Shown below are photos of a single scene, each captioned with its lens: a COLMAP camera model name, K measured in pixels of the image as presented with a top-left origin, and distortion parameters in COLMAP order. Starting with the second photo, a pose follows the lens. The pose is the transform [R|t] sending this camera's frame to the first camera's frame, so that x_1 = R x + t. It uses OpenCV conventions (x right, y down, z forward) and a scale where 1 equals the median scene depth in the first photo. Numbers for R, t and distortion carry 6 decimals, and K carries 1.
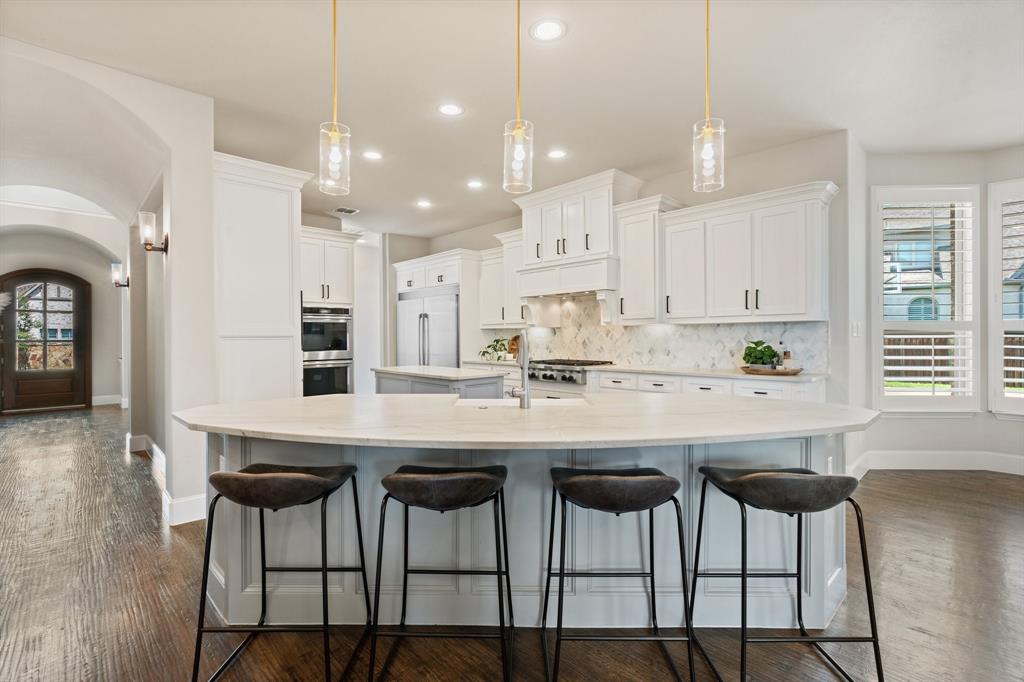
lens RADIAL K [[471.0, 0, 510.8], [0, 471.0, 337.0], [0, 0, 1]] dist [-0.009075, 0.001575]
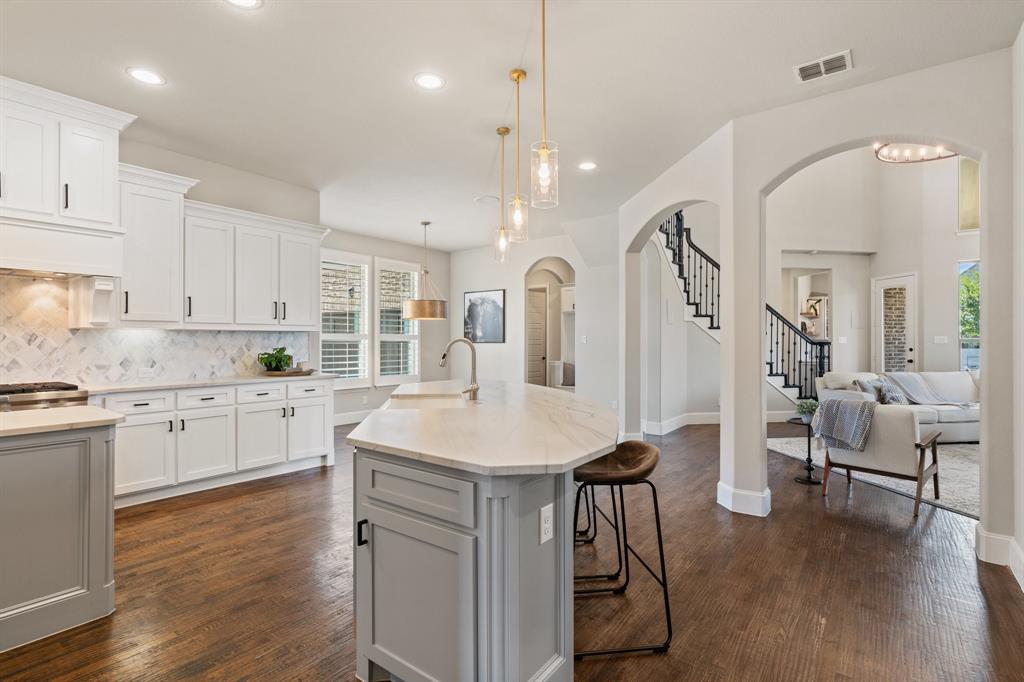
lens RADIAL K [[494.5, 0, 508.8], [0, 494.5, 345.1], [0, 0, 1]] dist [-0.006193, -0.000314]
pose [[-0.159462, -0.005056, 0.987191, -0.664718], [0.003999, 0.999975, 0.005767, -0.001307], [-0.987196, 0.004867, -0.159438, 0.572573]]
